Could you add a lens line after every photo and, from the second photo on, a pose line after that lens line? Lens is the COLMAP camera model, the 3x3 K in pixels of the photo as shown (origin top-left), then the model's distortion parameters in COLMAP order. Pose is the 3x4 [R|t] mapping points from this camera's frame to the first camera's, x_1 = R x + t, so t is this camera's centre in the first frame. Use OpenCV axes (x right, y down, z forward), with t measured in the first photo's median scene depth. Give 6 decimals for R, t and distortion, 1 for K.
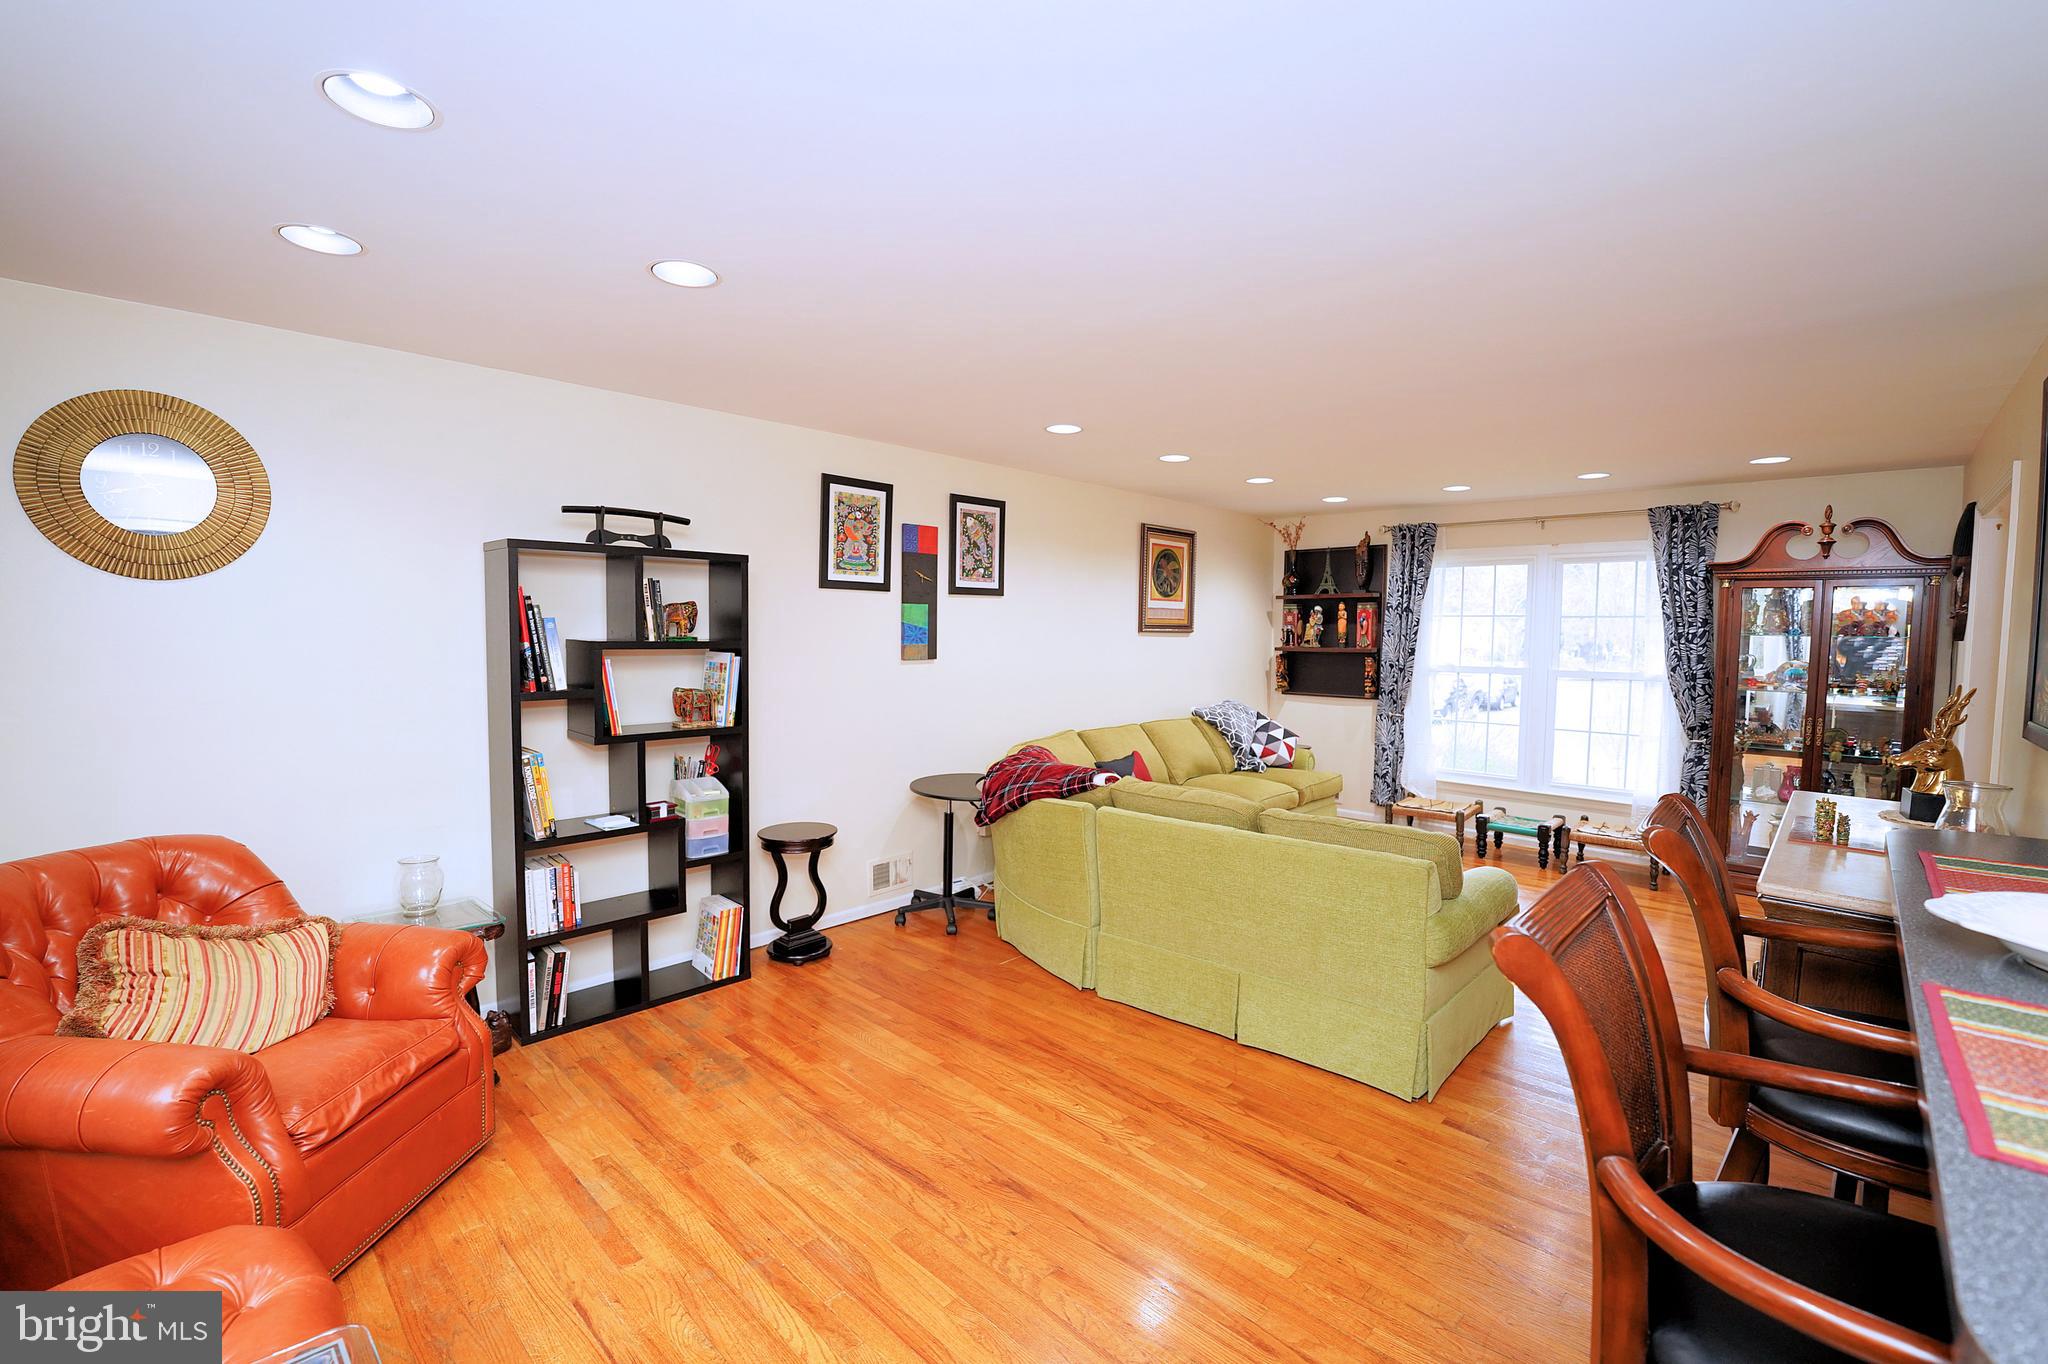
lens RADIAL K [[861.8, 0, 1024.0], [0, 861.8, 682.0], [0, 0, 1]] dist [-0.035305, 0.006138]
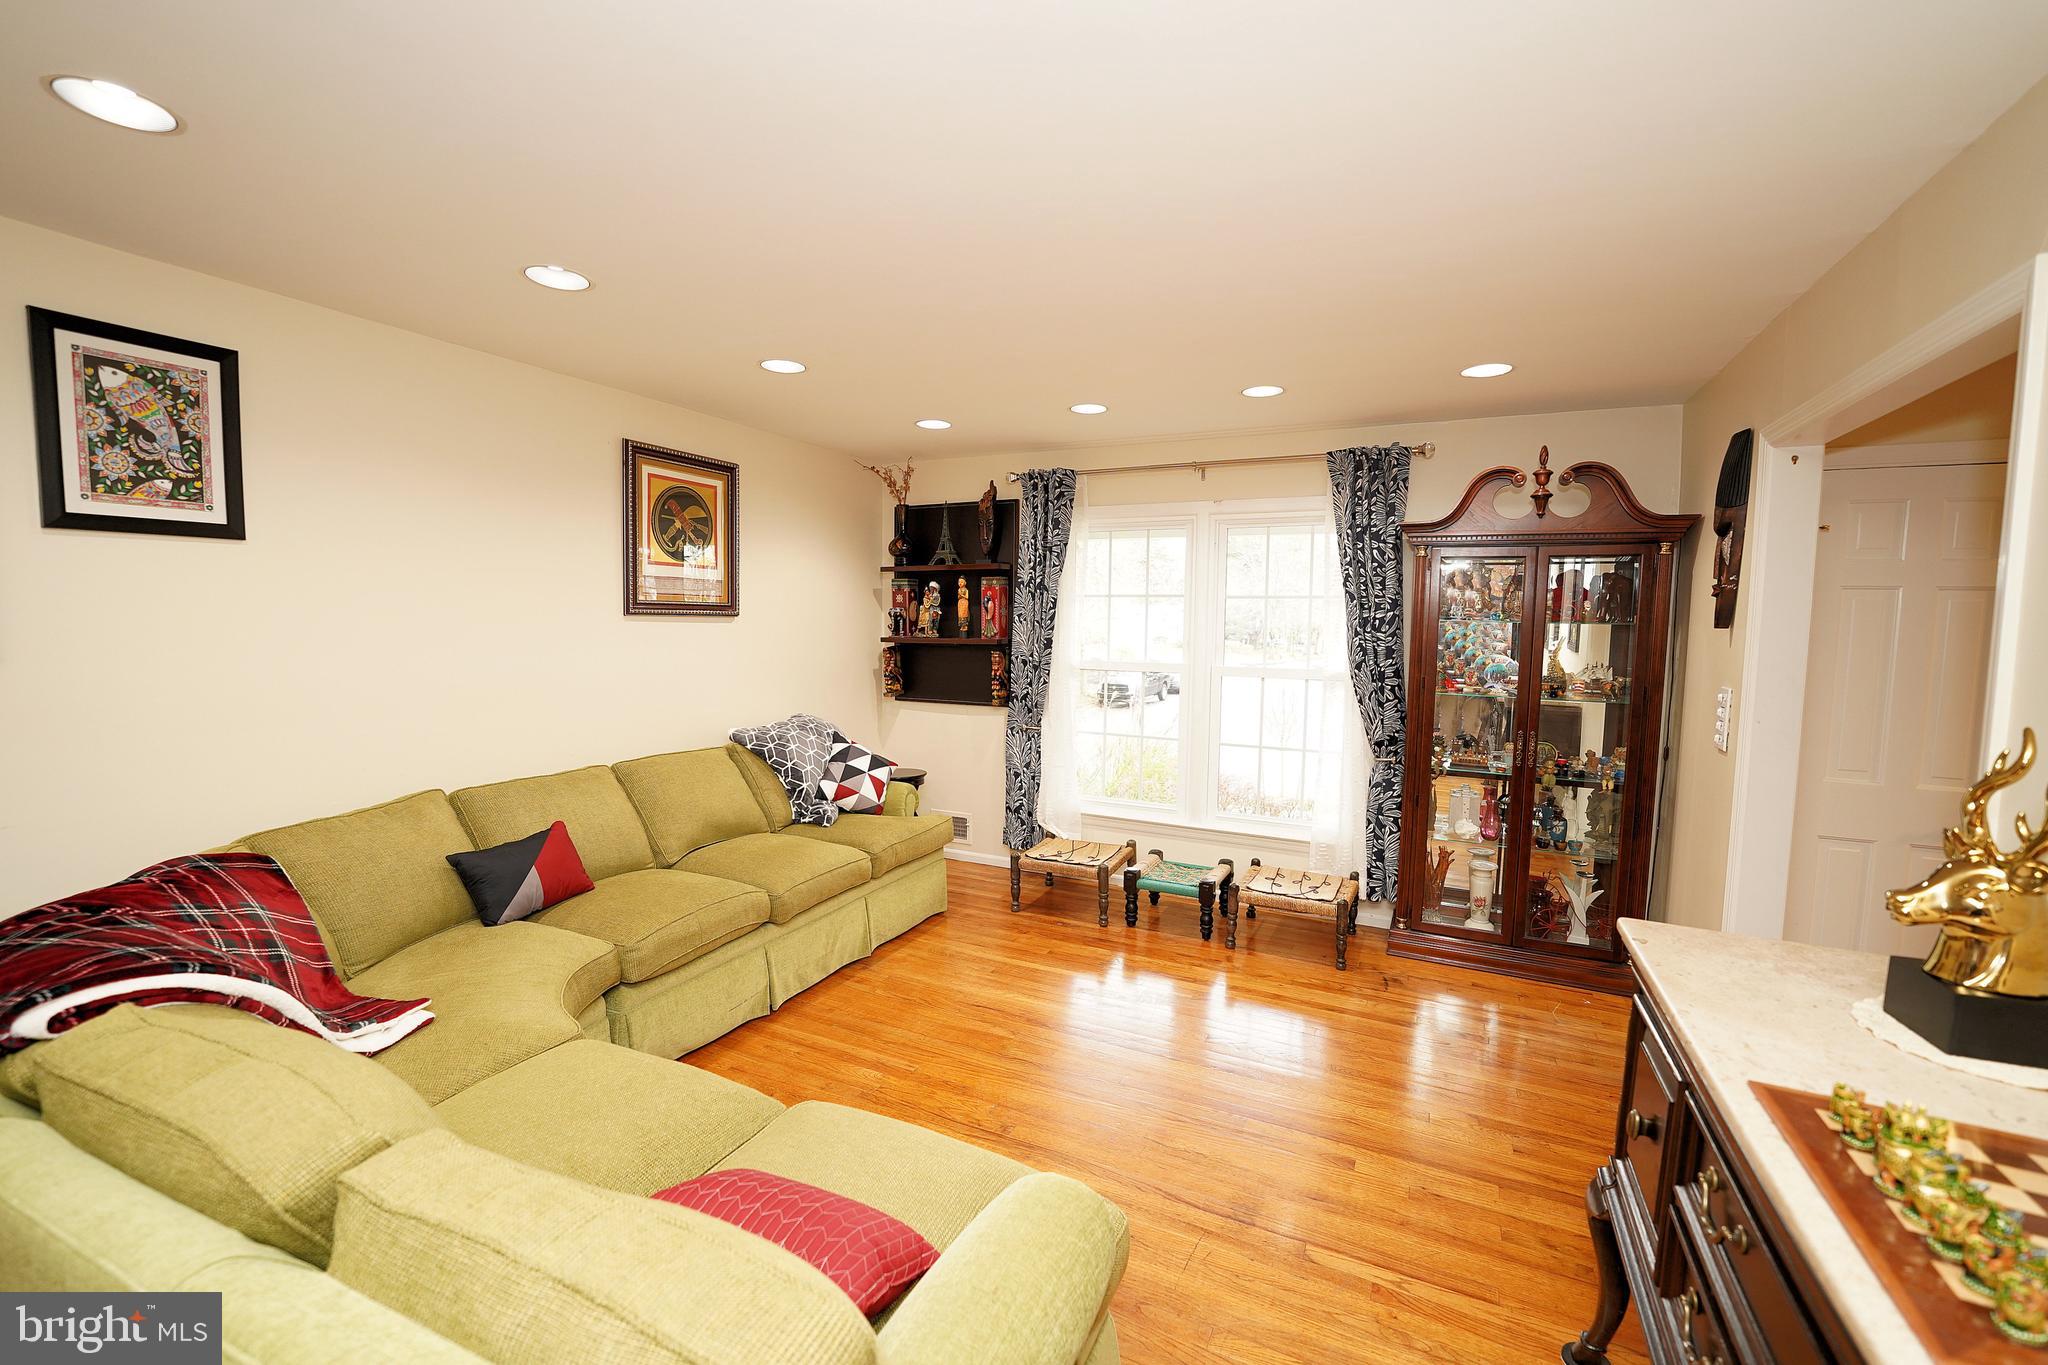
lens RADIAL K [[846.4, 0, 1024.0], [0, 846.4, 682.5], [0, 0, 1]] dist [-0.017942, 0.000179]
pose [[0.950443, -0.018233, 0.310363, 0.267560], [0.013469, 0.999756, 0.017486, -0.018835], [-0.310607, -0.012439, 0.950457, 0.402288]]
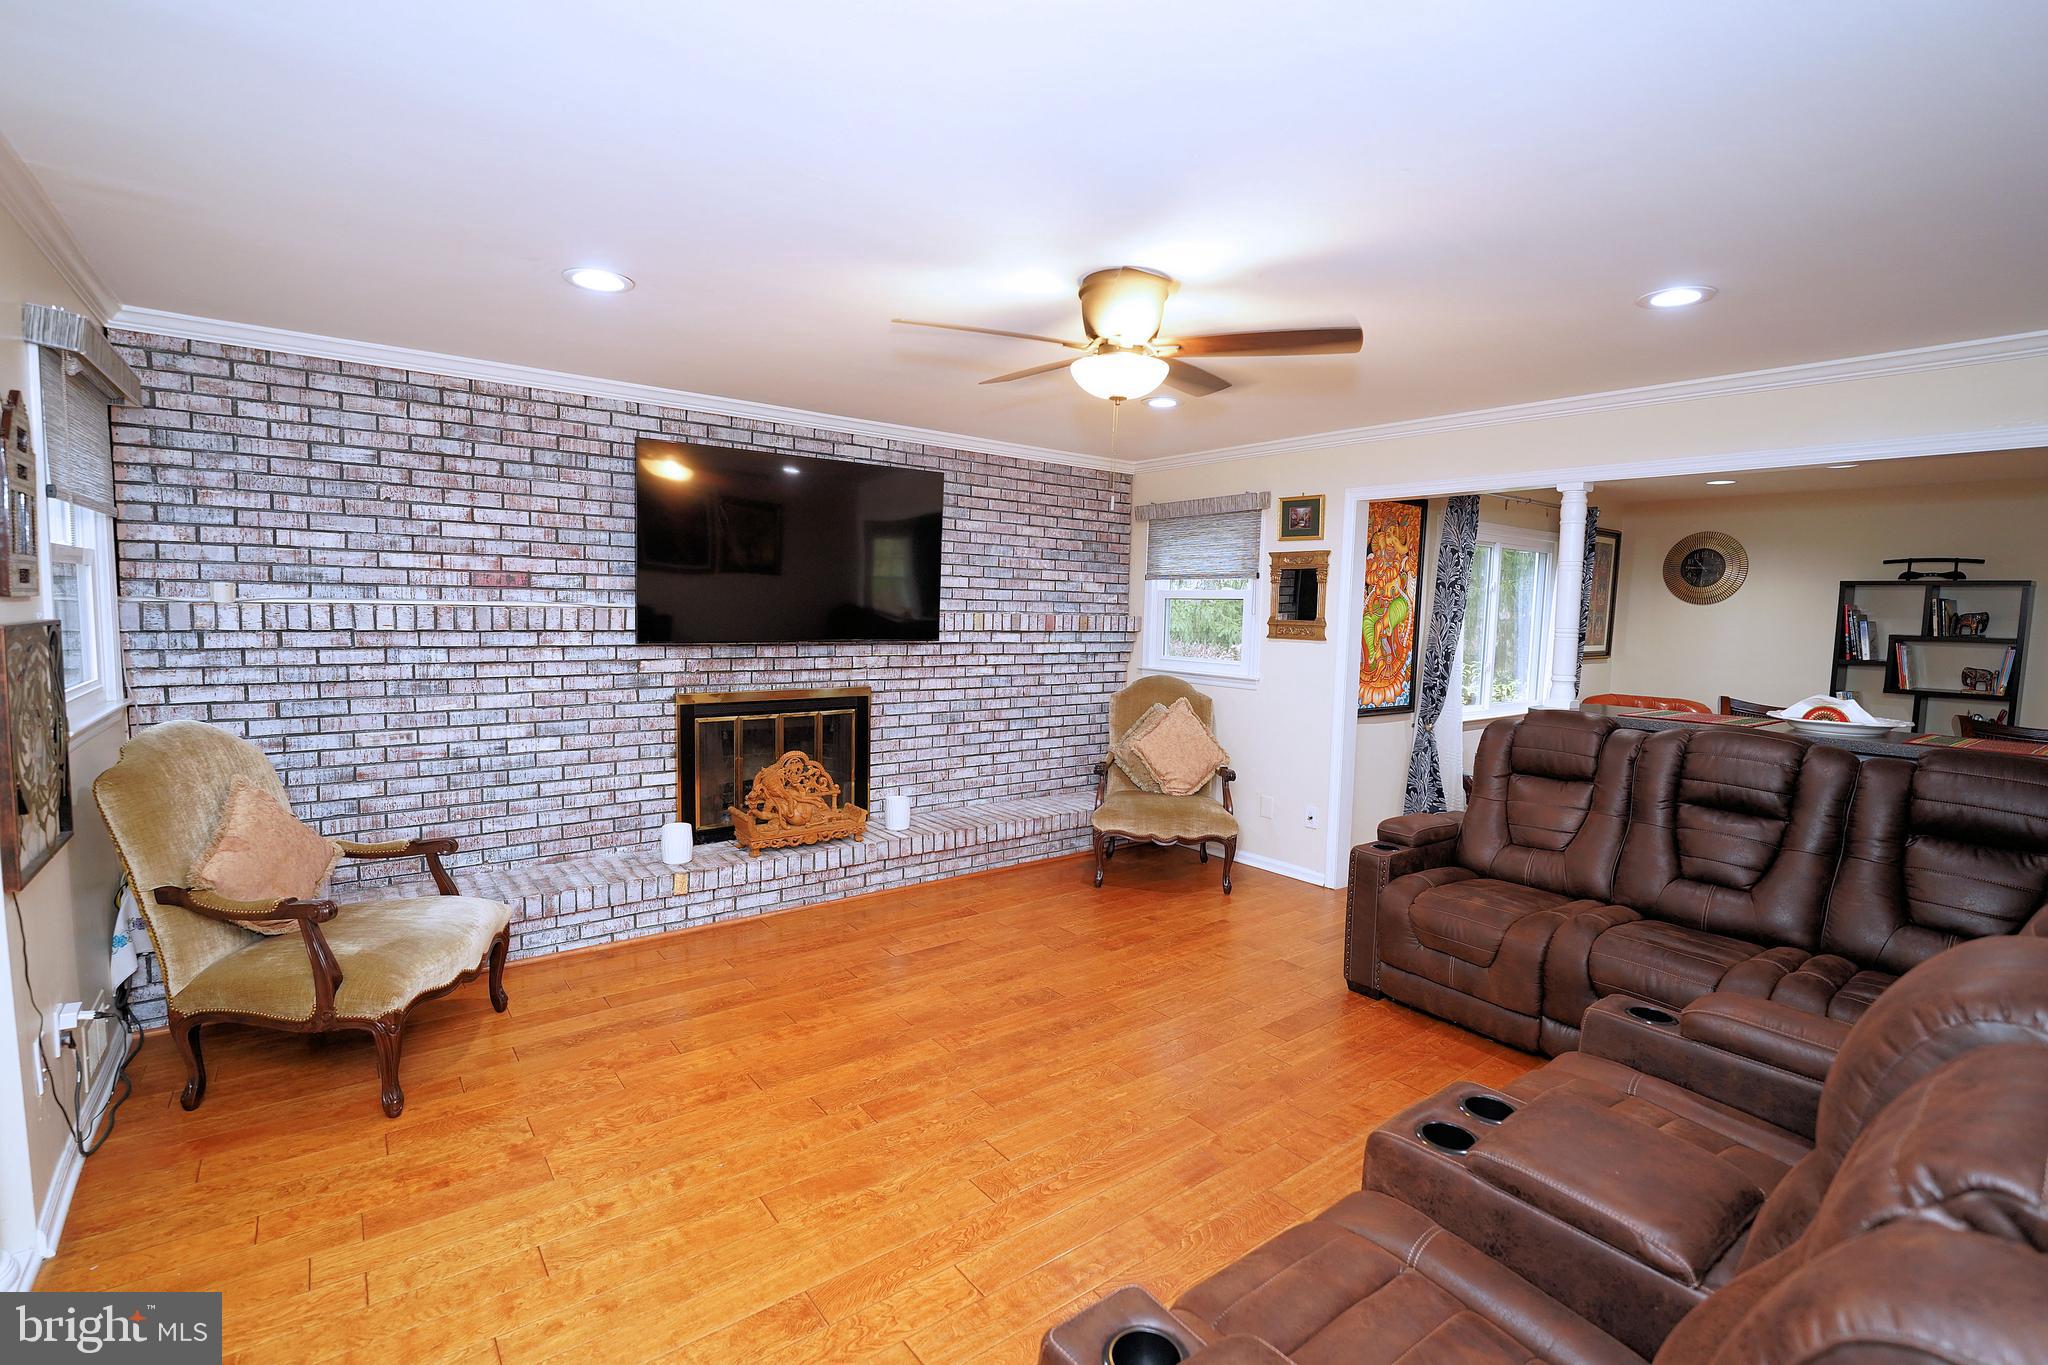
lens RADIAL K [[921.5, 0, 1024.0], [0, 921.5, 682.5], [0, 0, 1]] dist [-0.013823, 0.000040]
pose [[-0.143106, 0.068818, -0.987312, 1.059541], [-0.089839, 0.992558, 0.082206, 0.037658], [0.985621, 0.100463, -0.135859, -0.336461]]
